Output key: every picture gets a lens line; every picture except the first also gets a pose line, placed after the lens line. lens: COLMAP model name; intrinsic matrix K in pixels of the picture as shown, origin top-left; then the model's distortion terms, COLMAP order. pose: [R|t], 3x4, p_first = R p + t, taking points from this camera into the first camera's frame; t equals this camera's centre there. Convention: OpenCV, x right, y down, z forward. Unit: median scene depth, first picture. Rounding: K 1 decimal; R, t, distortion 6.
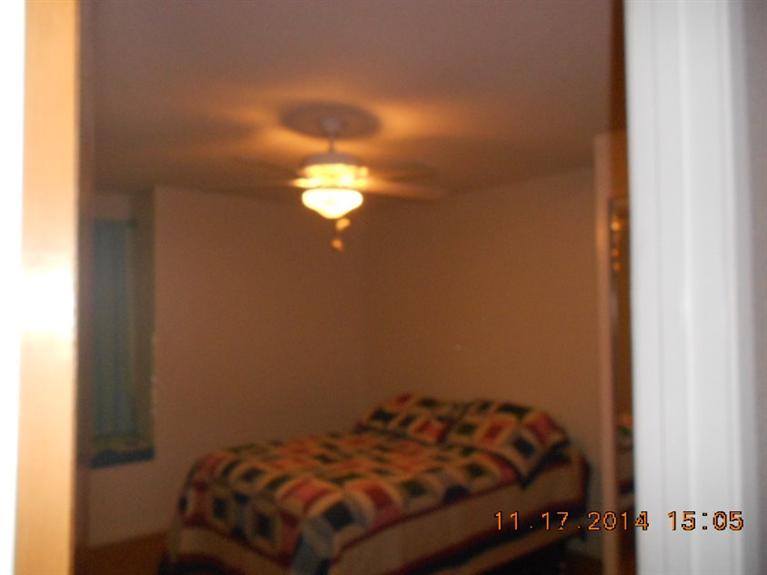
lens RADIAL K [[609.9, 0, 383.3], [0, 609.9, 288.4], [0, 0, 1]] dist [0.018057, -0.004633]
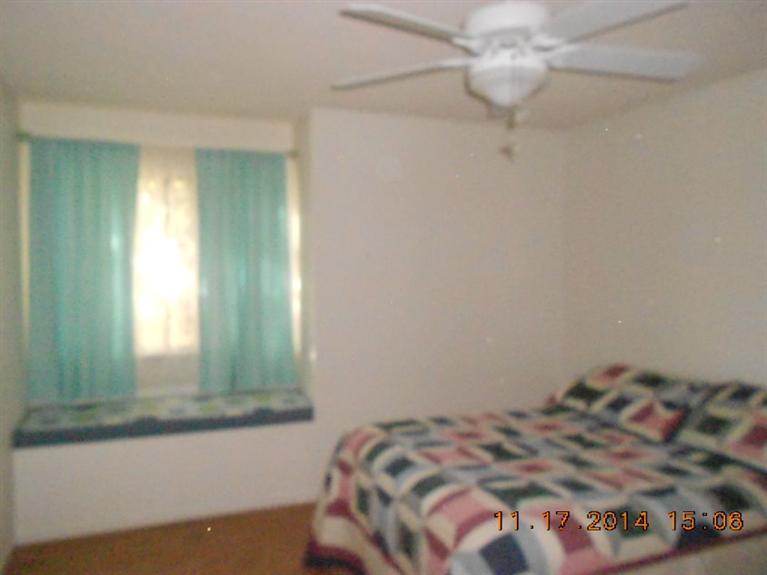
lens RADIAL K [[609.9, 0, 385.1], [0, 609.9, 287.8], [0, 0, 1]] dist [0.018057, -0.004633]
pose [[0.946254, 0.020071, -0.322802, 0.008689], [0.007570, 0.996425, 0.084147, 0.016957], [0.323337, -0.082068, 0.942718, 0.265268]]
